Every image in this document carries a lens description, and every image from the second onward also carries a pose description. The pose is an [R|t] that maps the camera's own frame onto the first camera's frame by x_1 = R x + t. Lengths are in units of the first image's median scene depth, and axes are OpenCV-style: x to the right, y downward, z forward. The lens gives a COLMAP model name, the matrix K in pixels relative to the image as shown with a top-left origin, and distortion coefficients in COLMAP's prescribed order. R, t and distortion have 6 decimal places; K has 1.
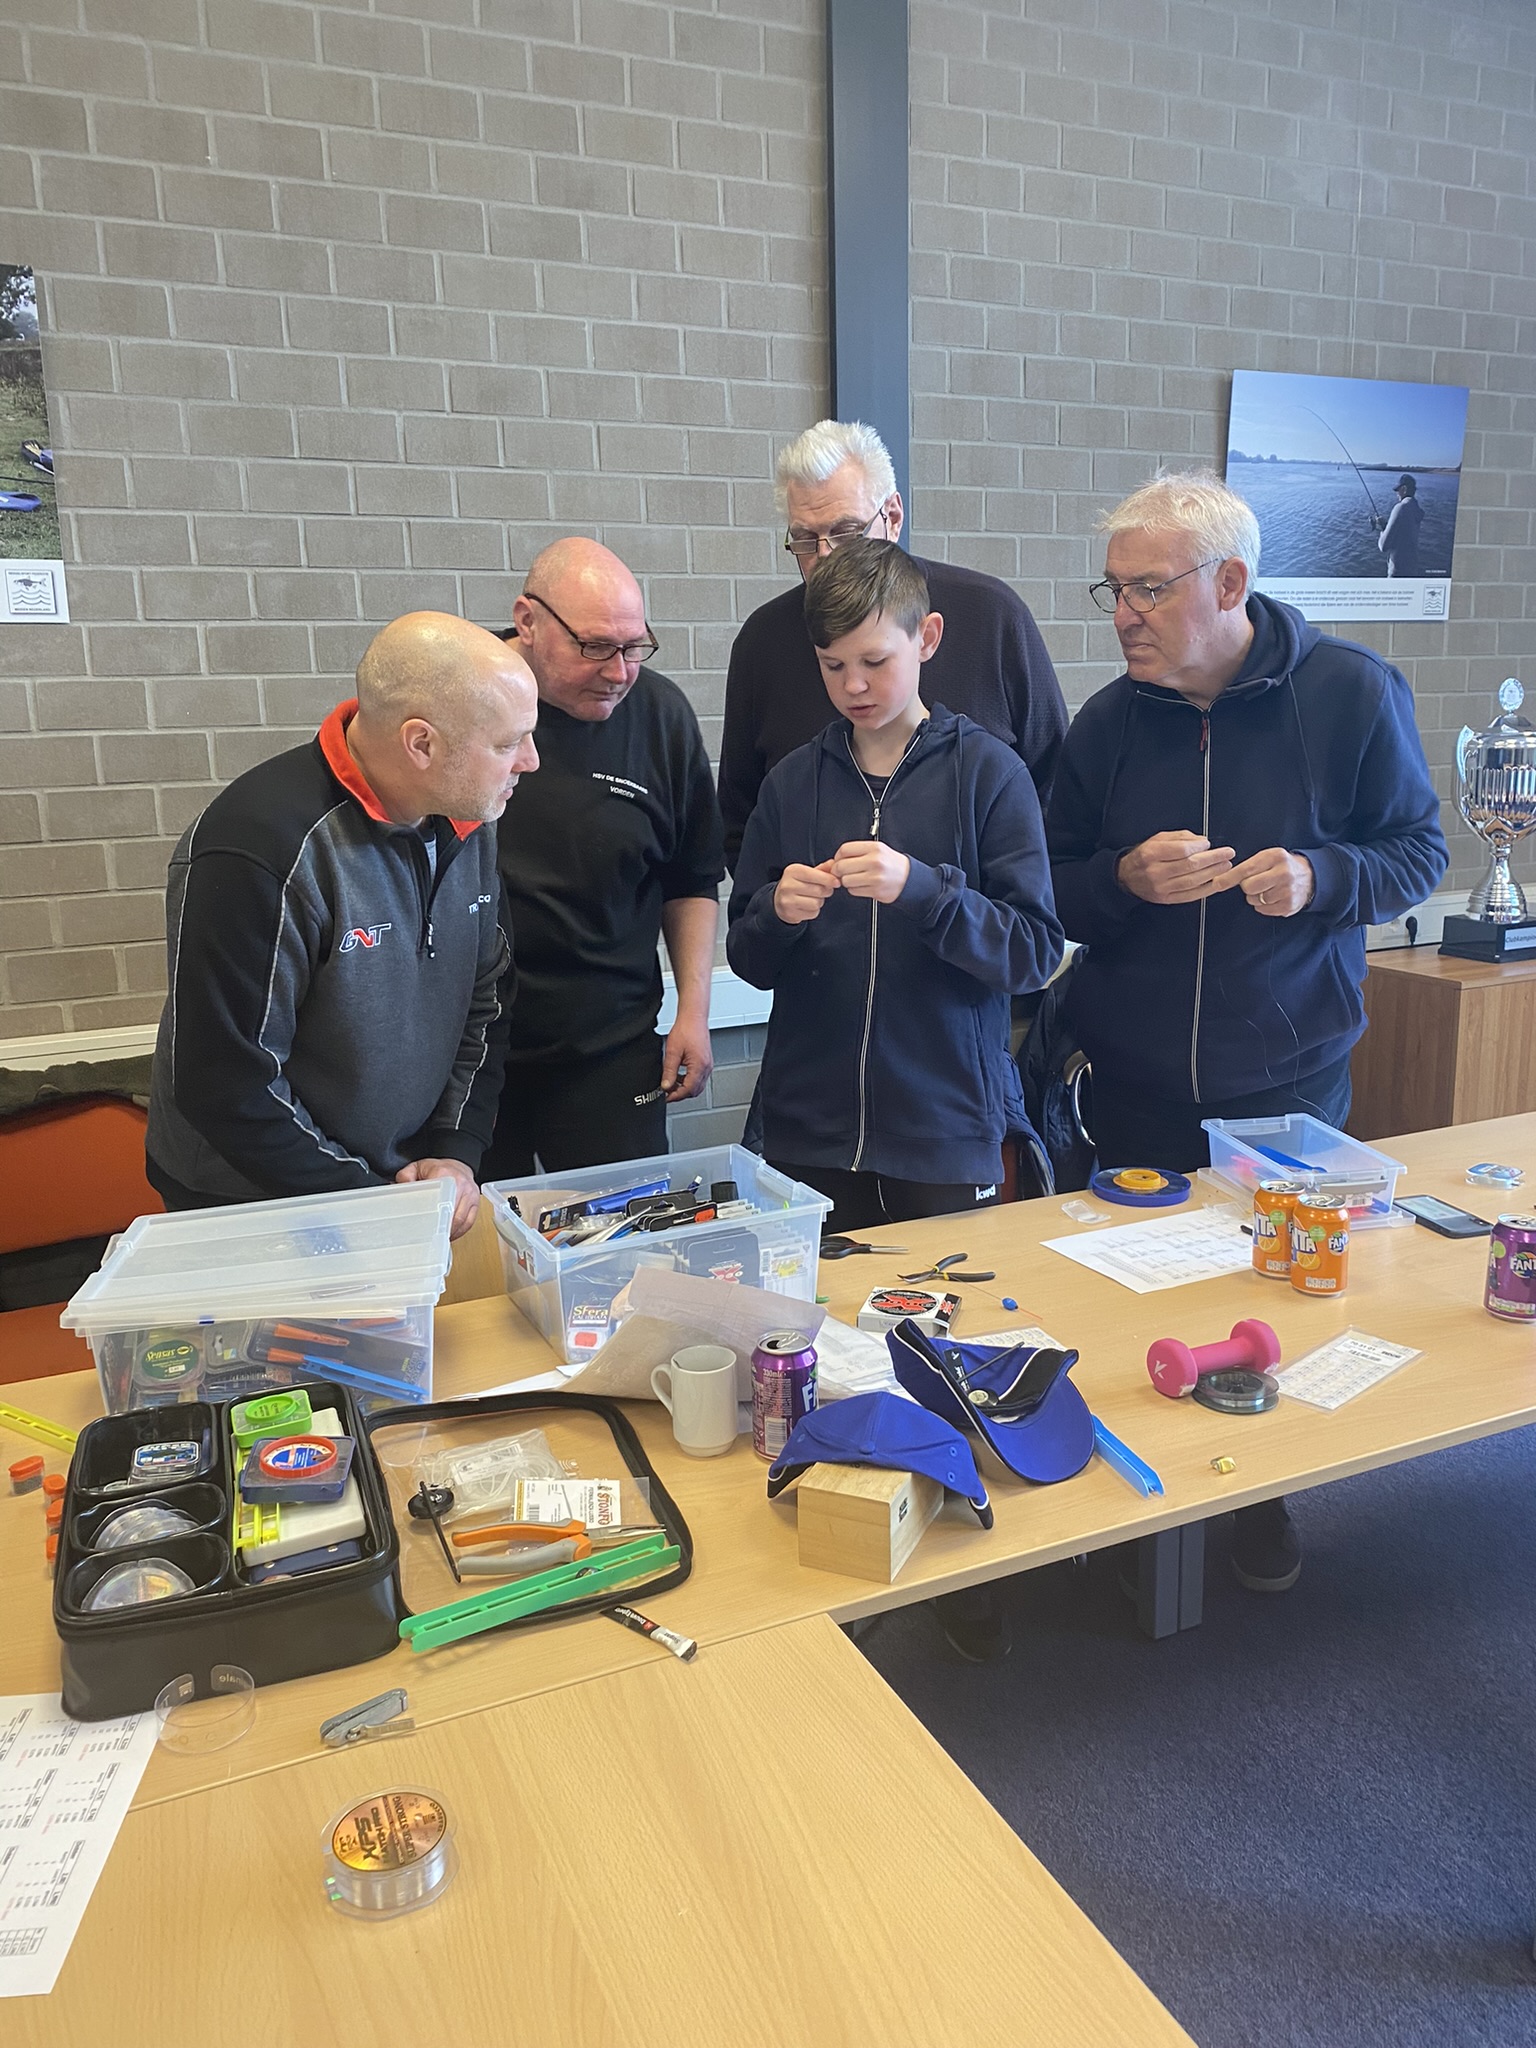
lens RADIAL K [[1562.4, 0, 767.3], [0, 1562.4, 1025.6], [0, 0, 1]] dist [-0.024889, -0.008272]
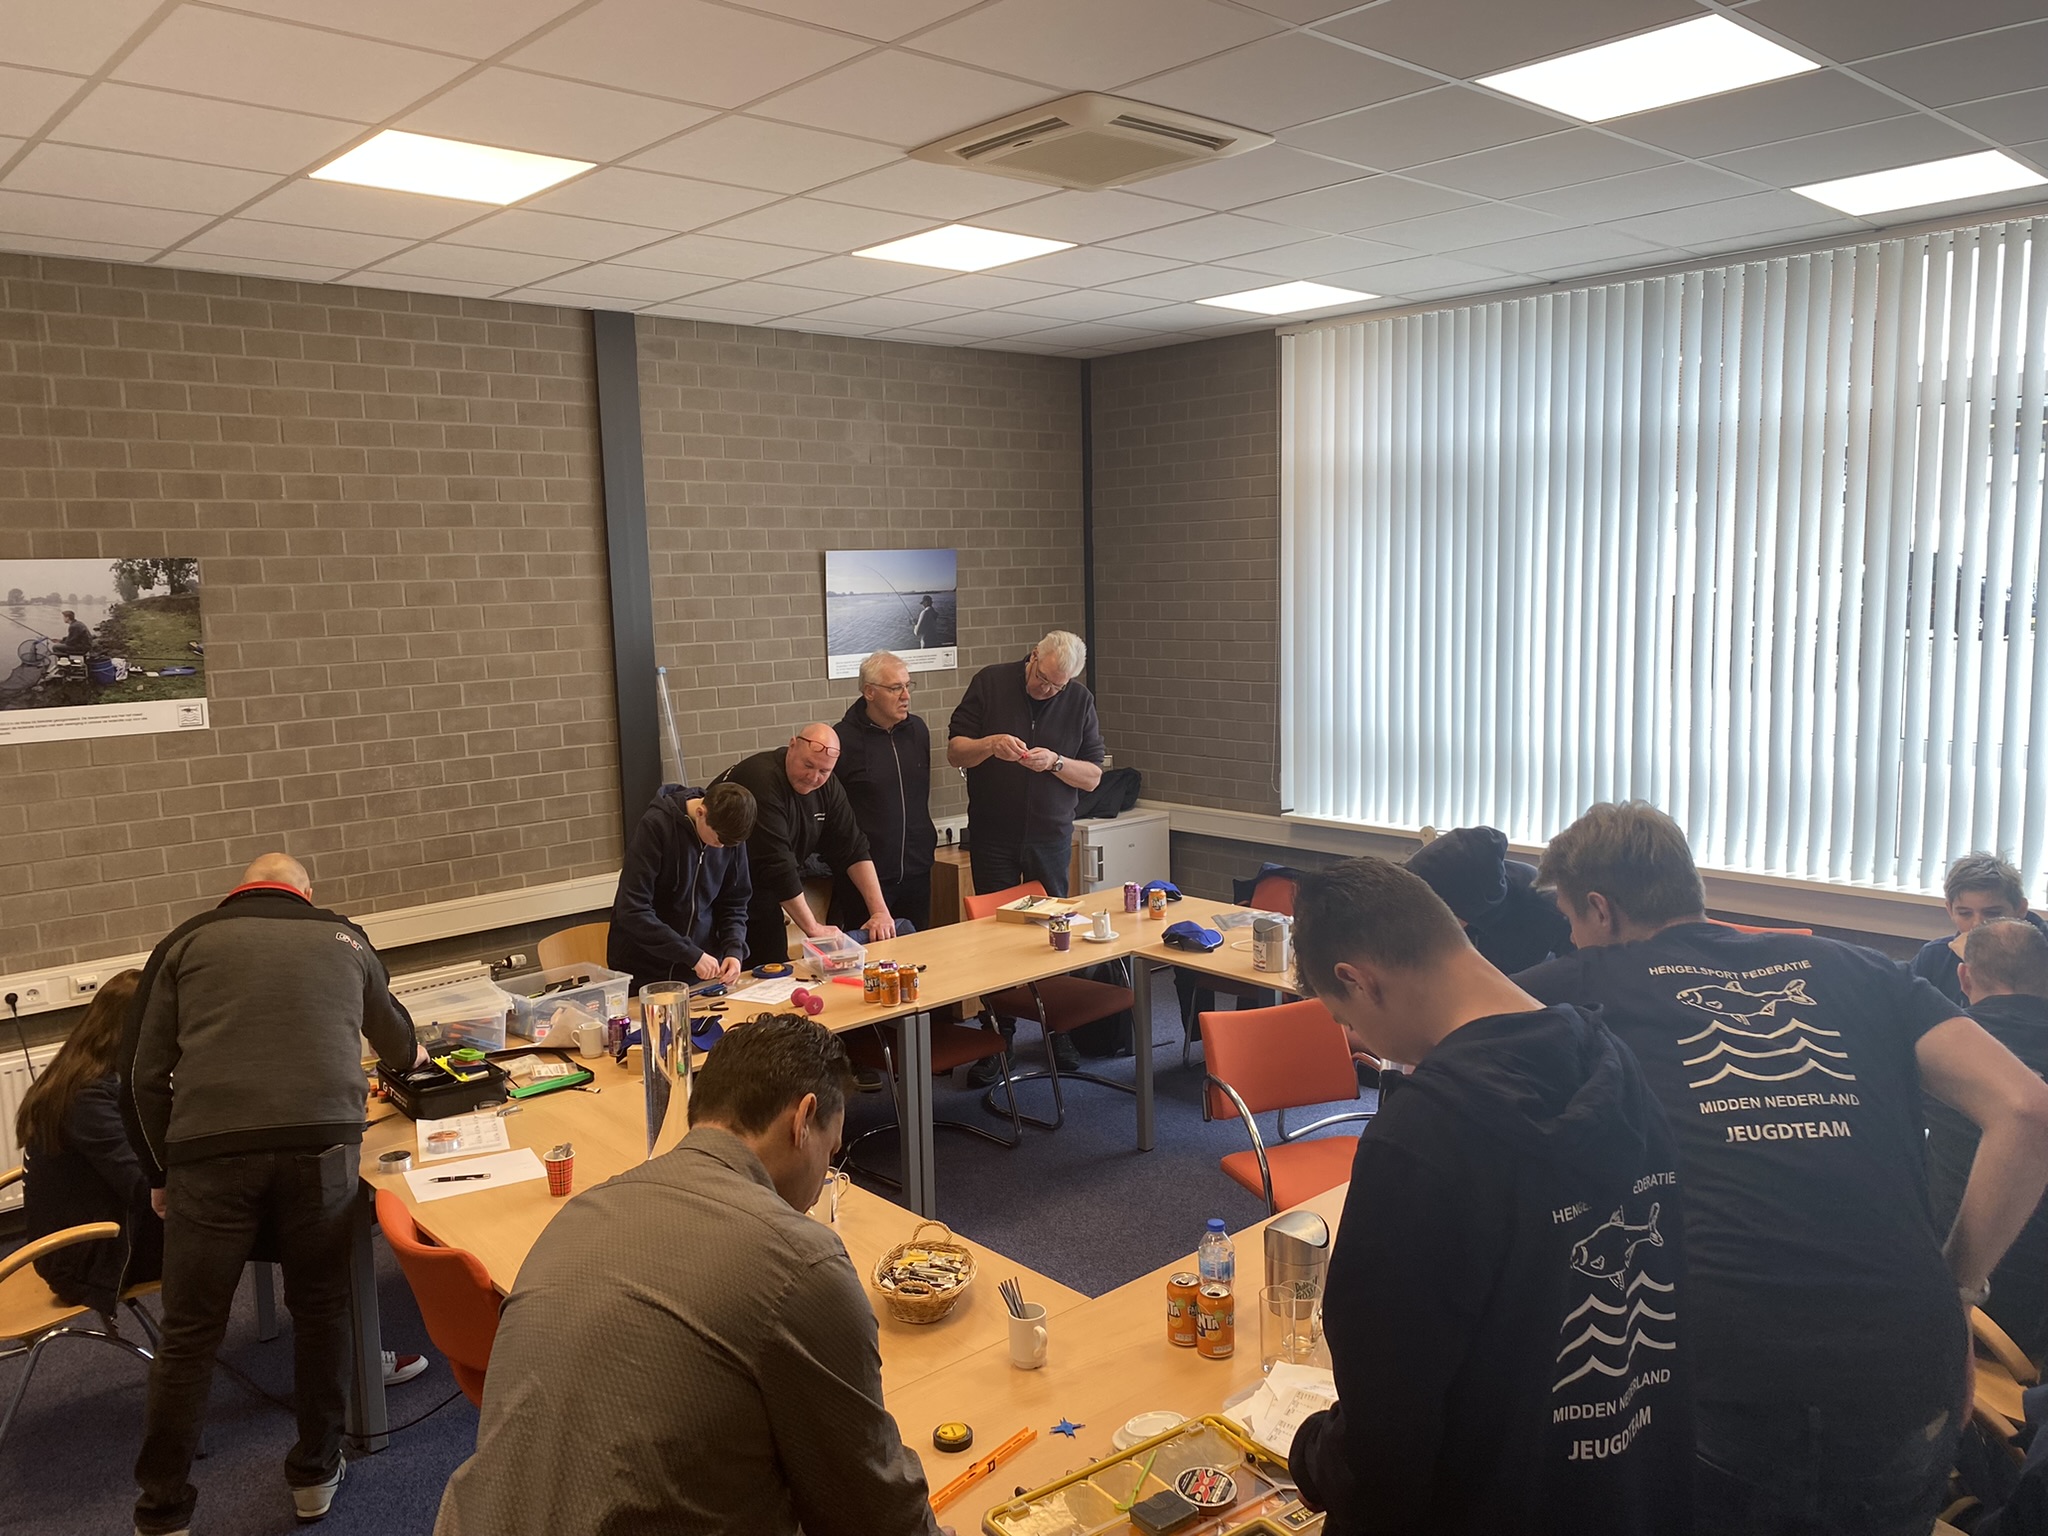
lens RADIAL K [[1562.4, 0, 1036.1], [0, 1562.4, 804.4], [0, 0, 1]] dist [-0.024889, -0.008272]
pose [[0.951891, -0.048186, 0.302626, -0.056814], [0.067254, 0.996333, -0.052899, 0.004887], [-0.298967, 0.070707, 0.951640, -1.074937]]
